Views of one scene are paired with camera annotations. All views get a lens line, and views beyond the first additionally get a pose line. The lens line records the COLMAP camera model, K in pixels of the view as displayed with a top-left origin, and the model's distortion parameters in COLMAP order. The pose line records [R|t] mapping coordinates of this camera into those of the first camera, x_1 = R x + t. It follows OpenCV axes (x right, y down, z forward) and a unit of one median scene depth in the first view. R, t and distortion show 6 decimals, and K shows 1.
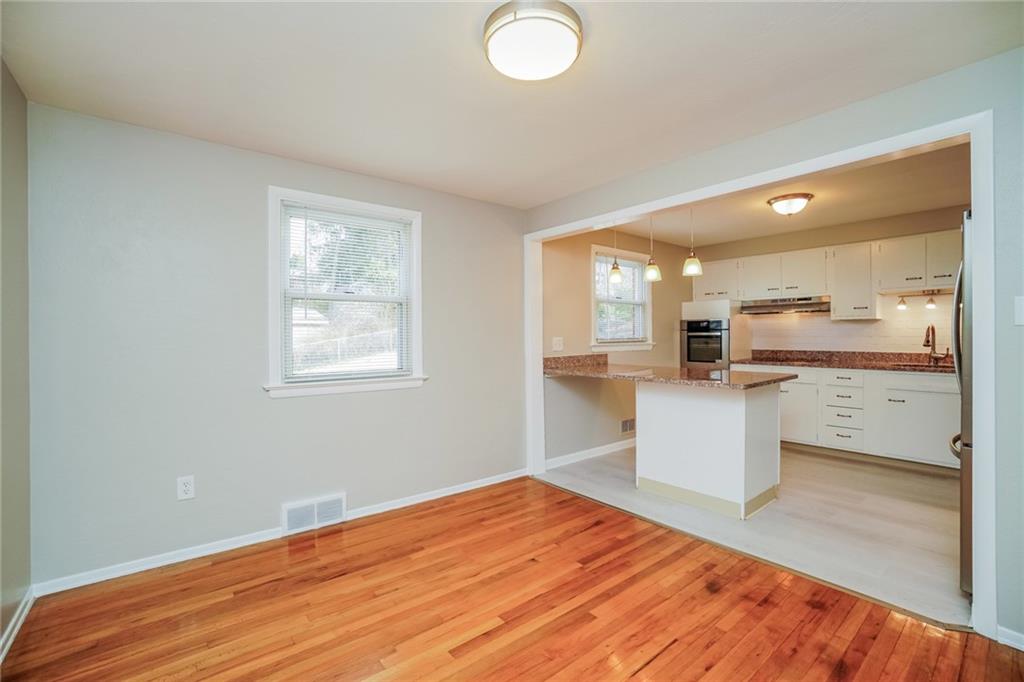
lens RADIAL K [[451.0, 0, 508.1], [0, 451.0, 340.4], [0, 0, 1]] dist [-0.037962, 0.009572]
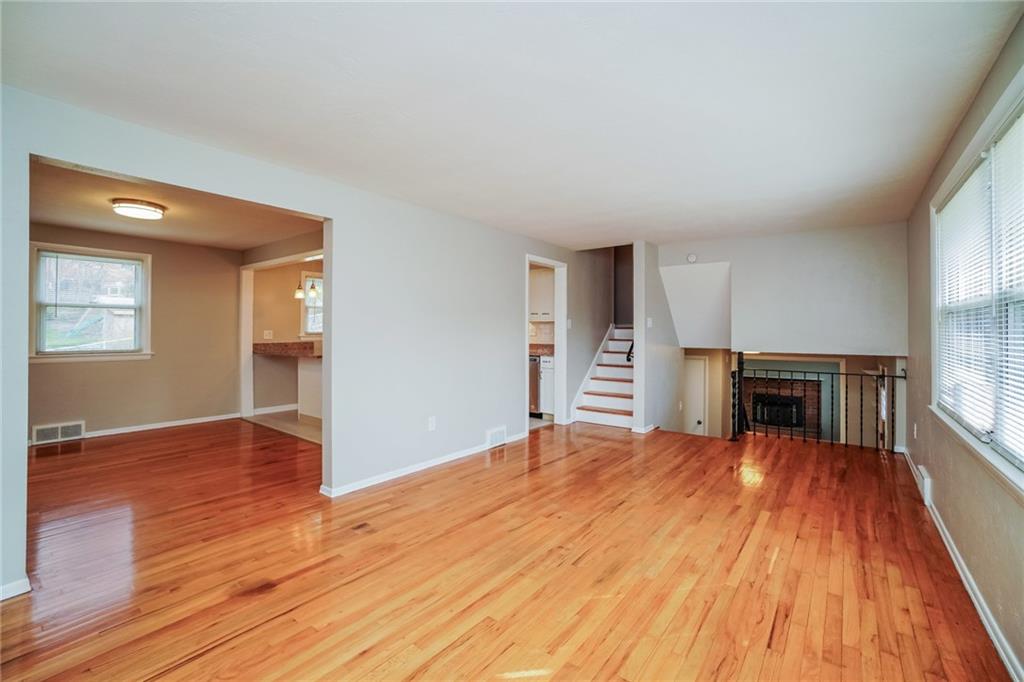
lens RADIAL K [[451.0, 0, 521.1], [0, 451.0, 324.8], [0, 0, 1]] dist [-0.037962, 0.009572]
pose [[0.969162, 0.016980, 0.245840, 0.586429], [-0.011150, 0.999623, -0.025088, 0.002051], [-0.246173, 0.021573, 0.968986, -0.721040]]
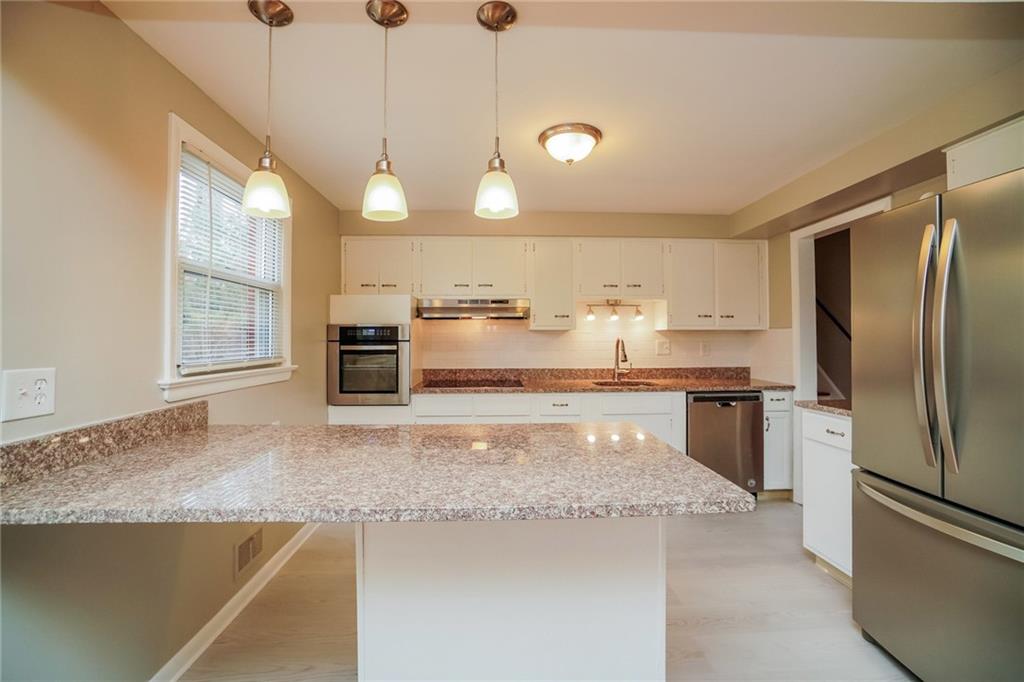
lens RADIAL K [[451.0, 0, 513.8], [0, 451.0, 334.4], [0, 0, 1]] dist [-0.037962, 0.009572]
pose [[0.581845, 0.017291, 0.813116, 0.064997], [0.008056, 0.999602, -0.027021, -0.018207], [-0.813260, 0.022273, 0.581474, 0.609141]]
